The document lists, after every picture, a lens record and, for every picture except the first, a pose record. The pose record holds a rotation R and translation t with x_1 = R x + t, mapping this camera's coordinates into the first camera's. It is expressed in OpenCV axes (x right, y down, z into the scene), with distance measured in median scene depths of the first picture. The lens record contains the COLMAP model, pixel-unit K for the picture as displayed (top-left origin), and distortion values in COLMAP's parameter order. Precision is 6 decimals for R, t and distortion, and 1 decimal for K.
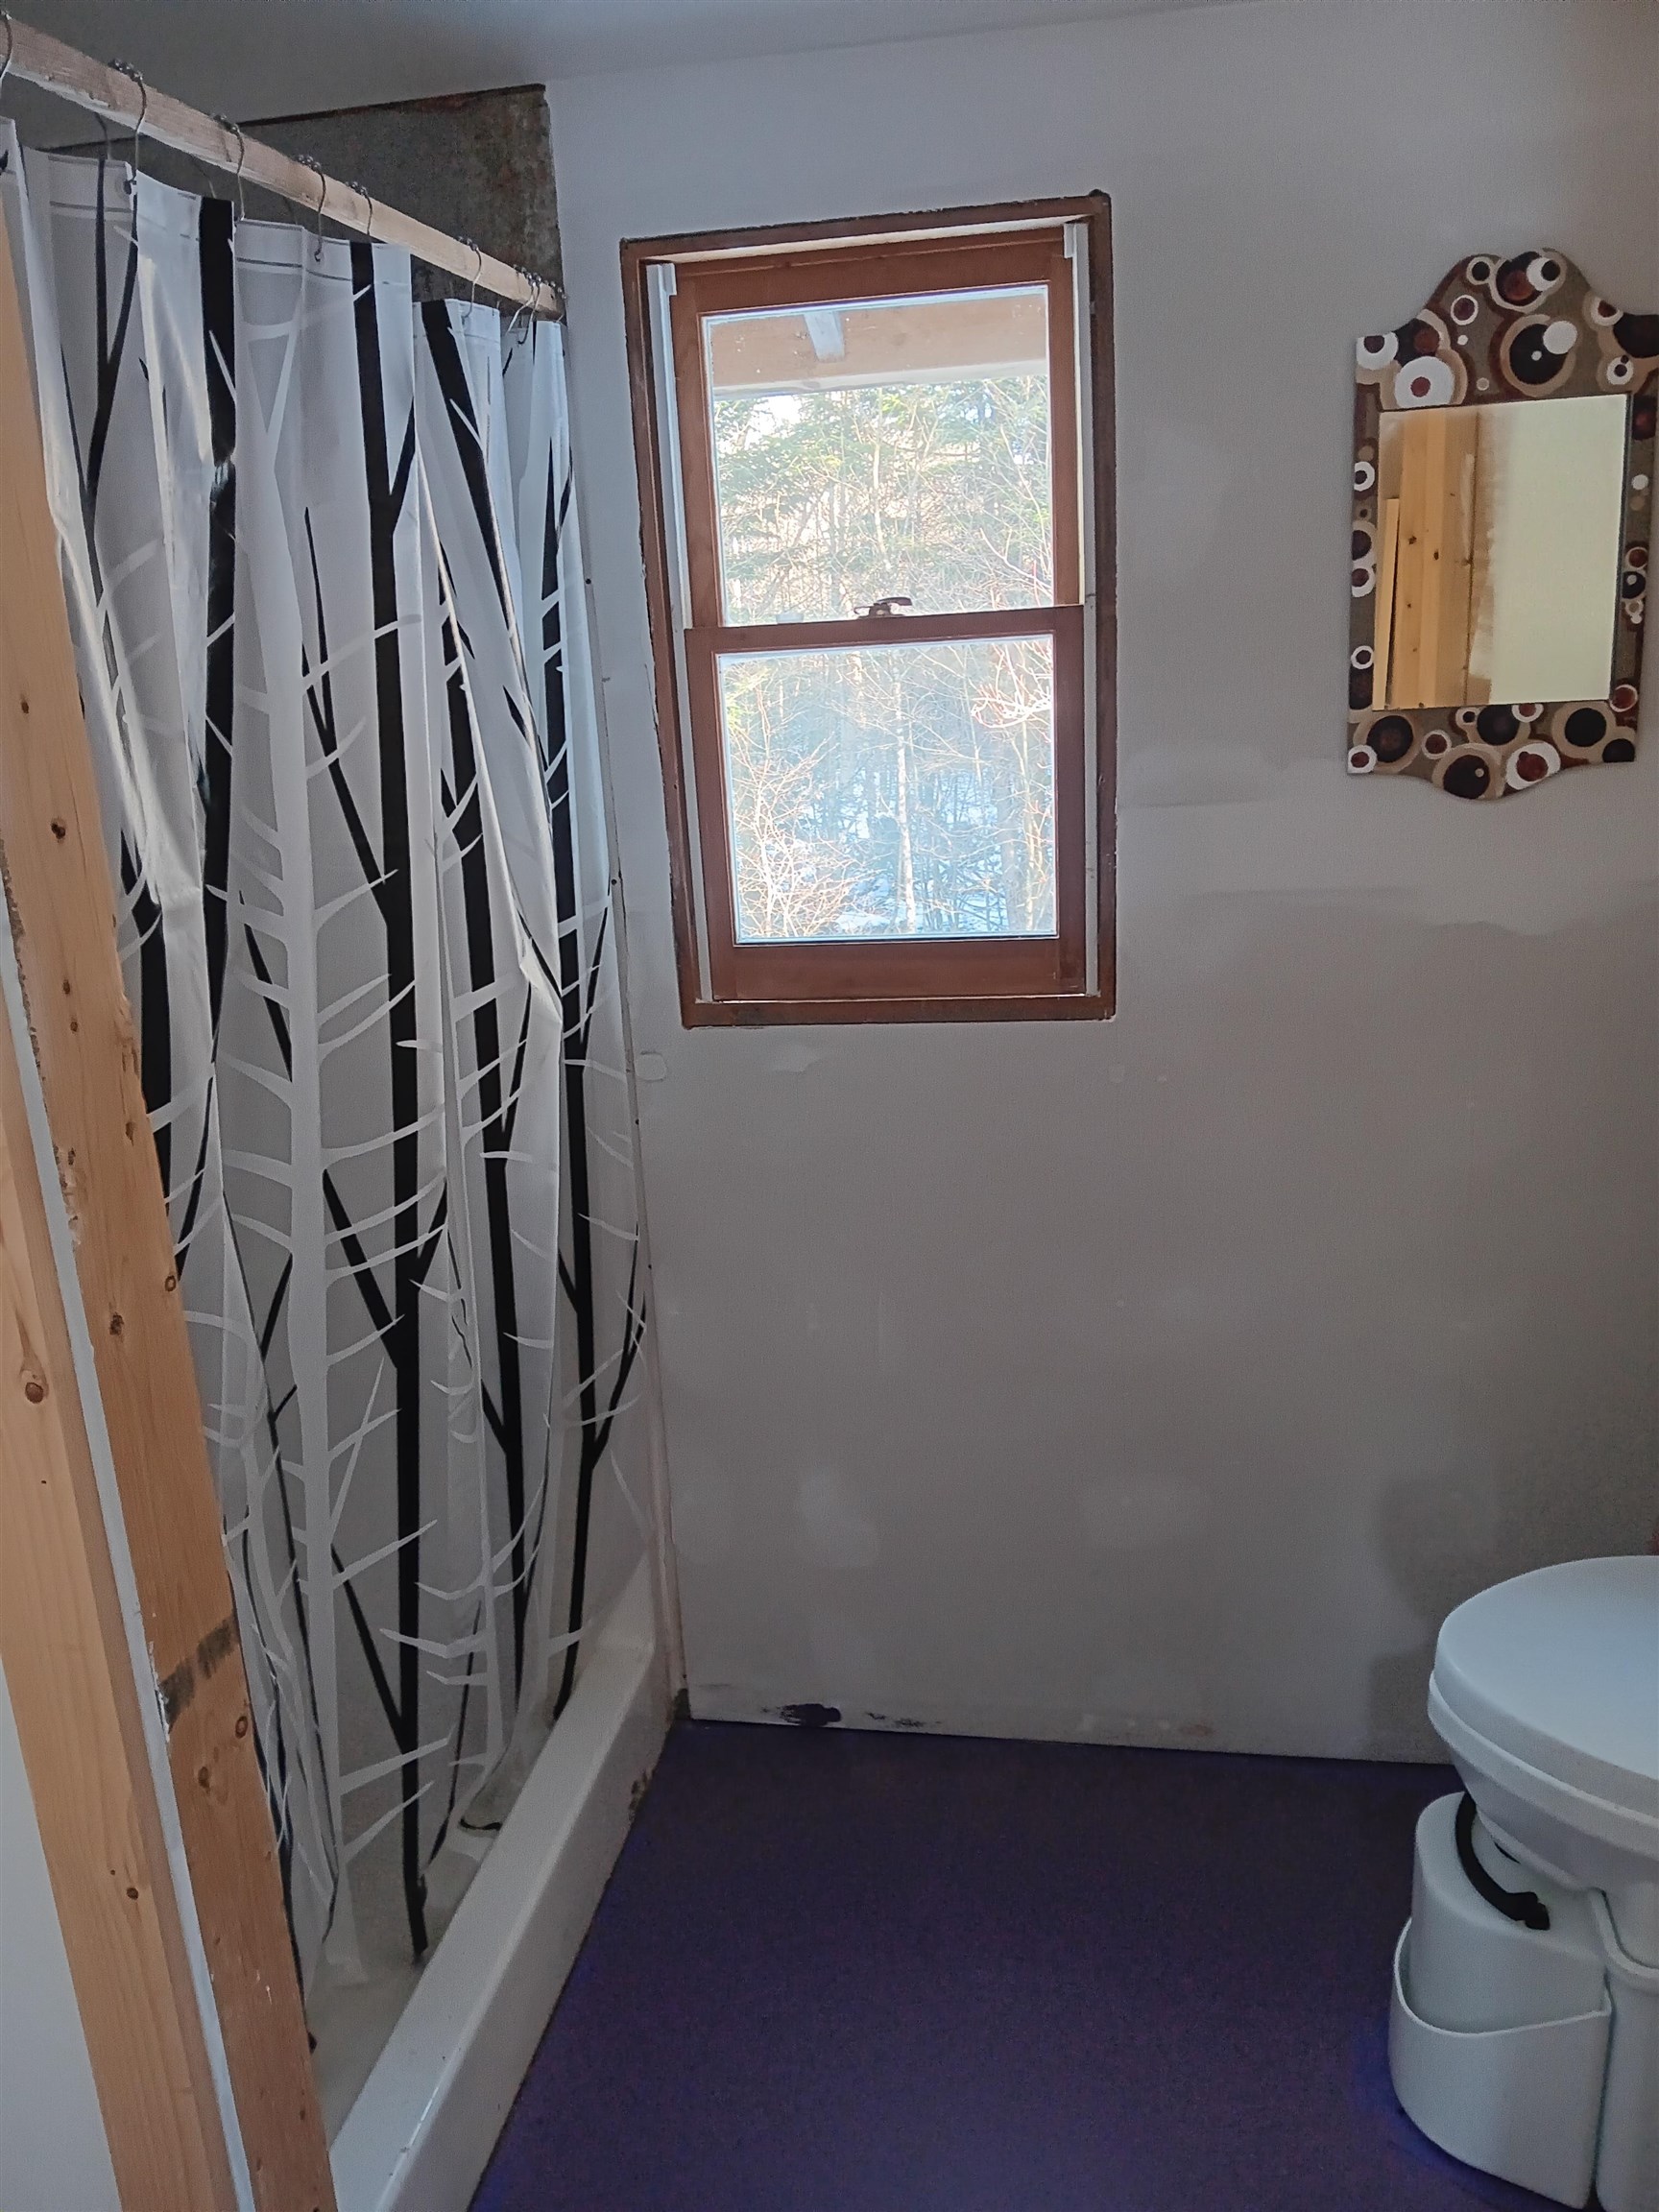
lens RADIAL K [[1714.0, 0, 829.5], [0, 1714.0, 1106.0], [0, 0, 1]] dist [0.055210, -0.113133]
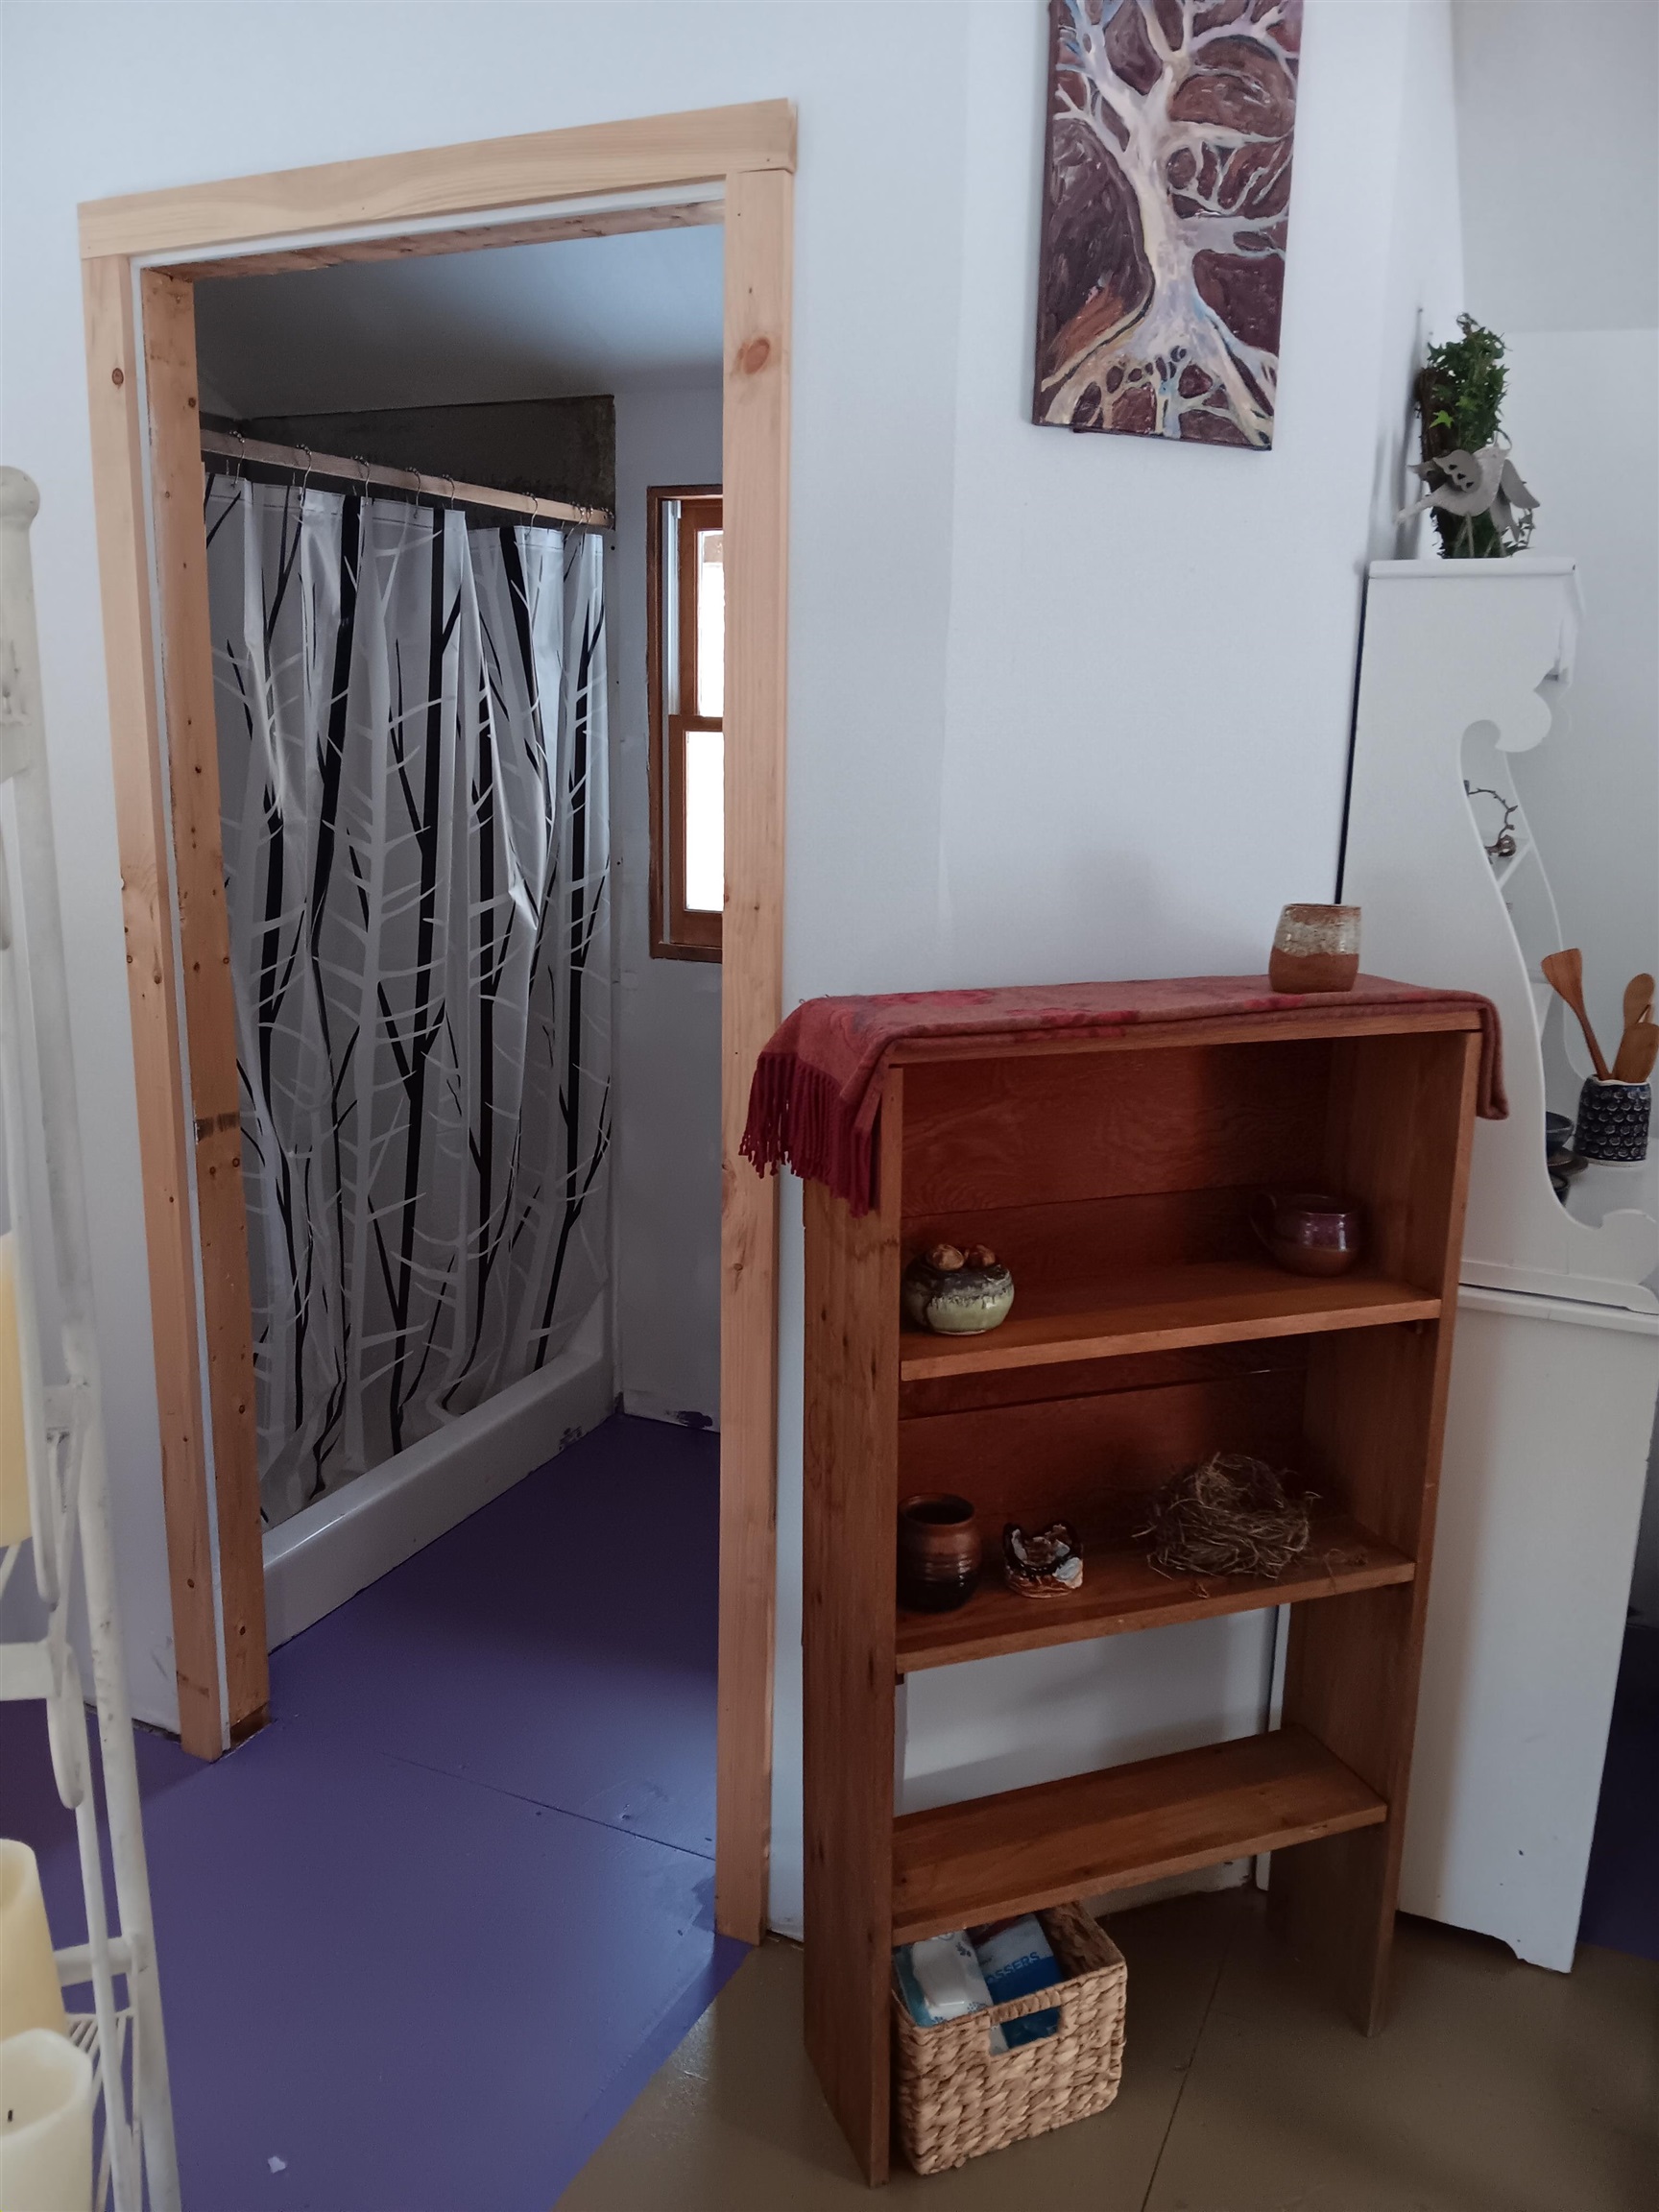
lens RADIAL K [[1709.5, 0, 813.7], [0, 1709.5, 1112.1], [0, 0, 1]] dist [0.065264, -0.134358]
pose [[0.964939, 0.124198, -0.231232, 0.592787], [-0.134050, 0.990598, -0.027328, 0.159253], [0.225664, 0.057366, 0.972515, -0.683468]]
